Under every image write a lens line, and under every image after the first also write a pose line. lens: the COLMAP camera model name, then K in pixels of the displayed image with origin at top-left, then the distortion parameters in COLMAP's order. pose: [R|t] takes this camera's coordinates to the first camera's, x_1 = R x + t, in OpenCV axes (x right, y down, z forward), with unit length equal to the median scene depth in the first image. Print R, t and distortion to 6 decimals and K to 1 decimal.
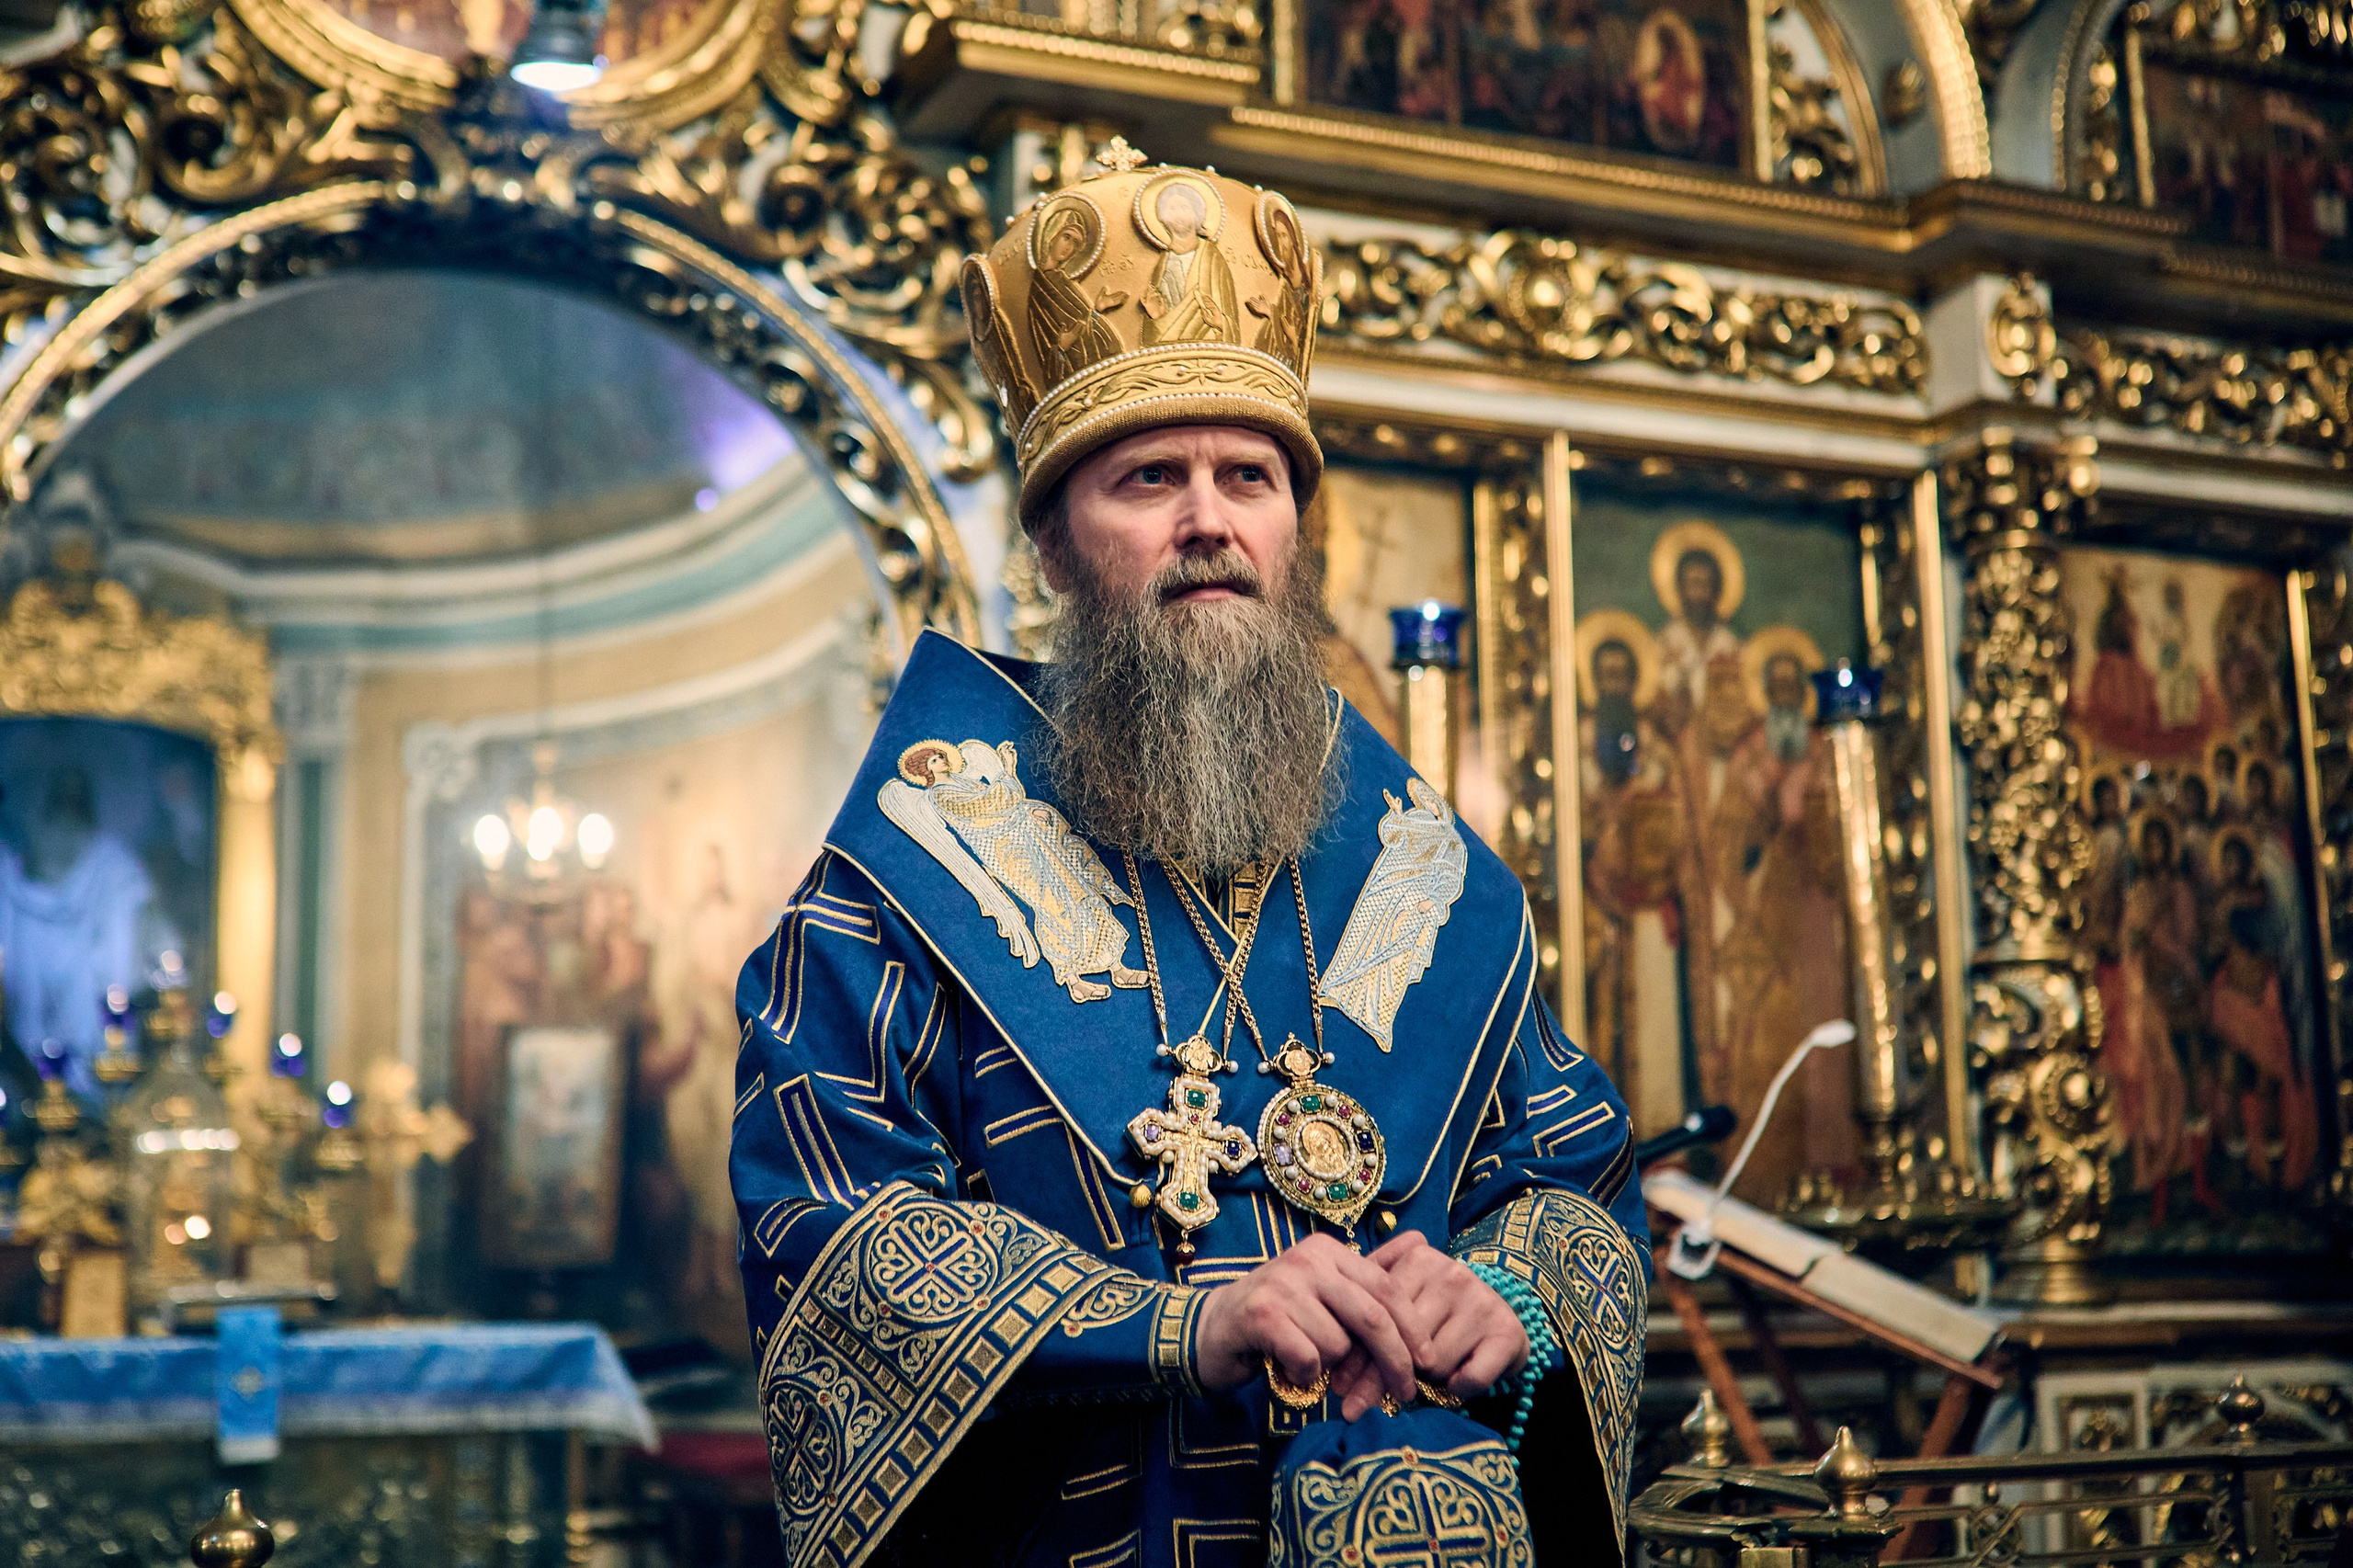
lens RADIAL K [[3116.4, 0, 1153.4], [0, 3116.4, 783.2], [0, 0, 1]] dist [0.041554, 0.000000]
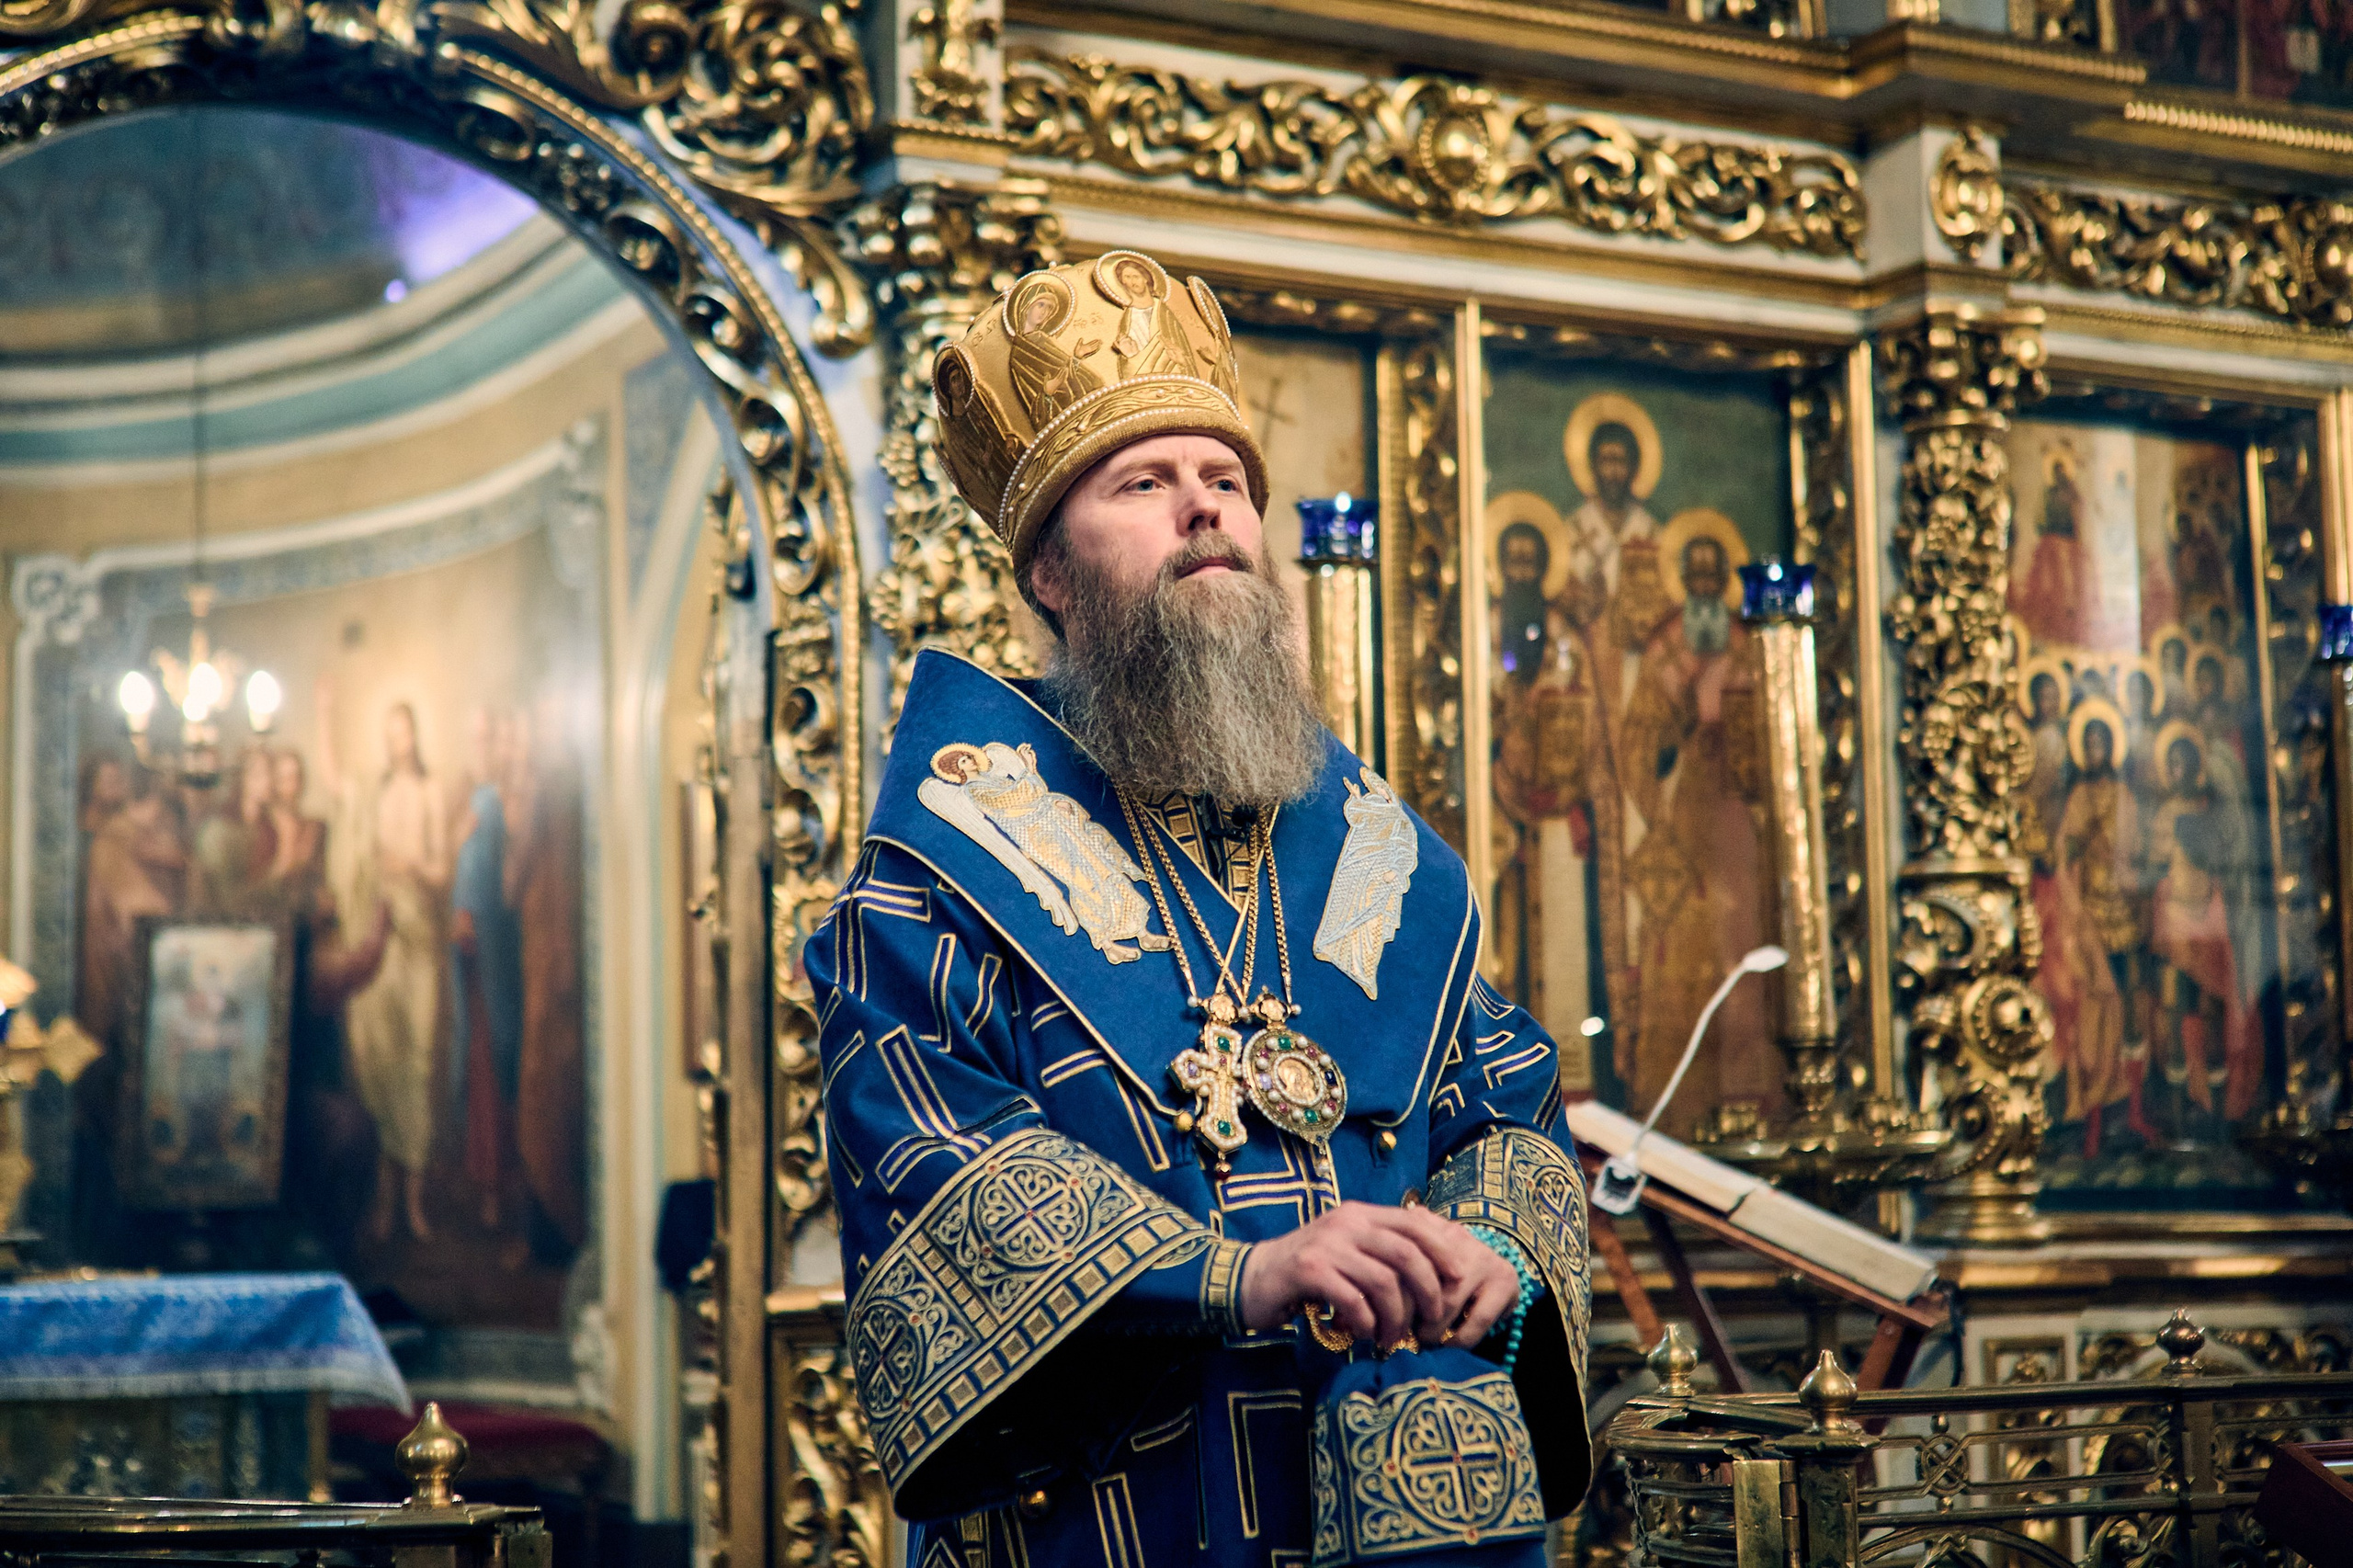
lens RADIAL K [[3881.4, 0, 1163.4], [0, 3881.4, 778.5], [0, 0, 1]] dist [0.135417, 0.000000]
pose [[0.996706, 0.006571, 0.080833, -0.050277], [-0.010230, 0.998938, 0.044926, -0.021429], [-0.080452, -0.045605, 0.995715, -0.134414]]
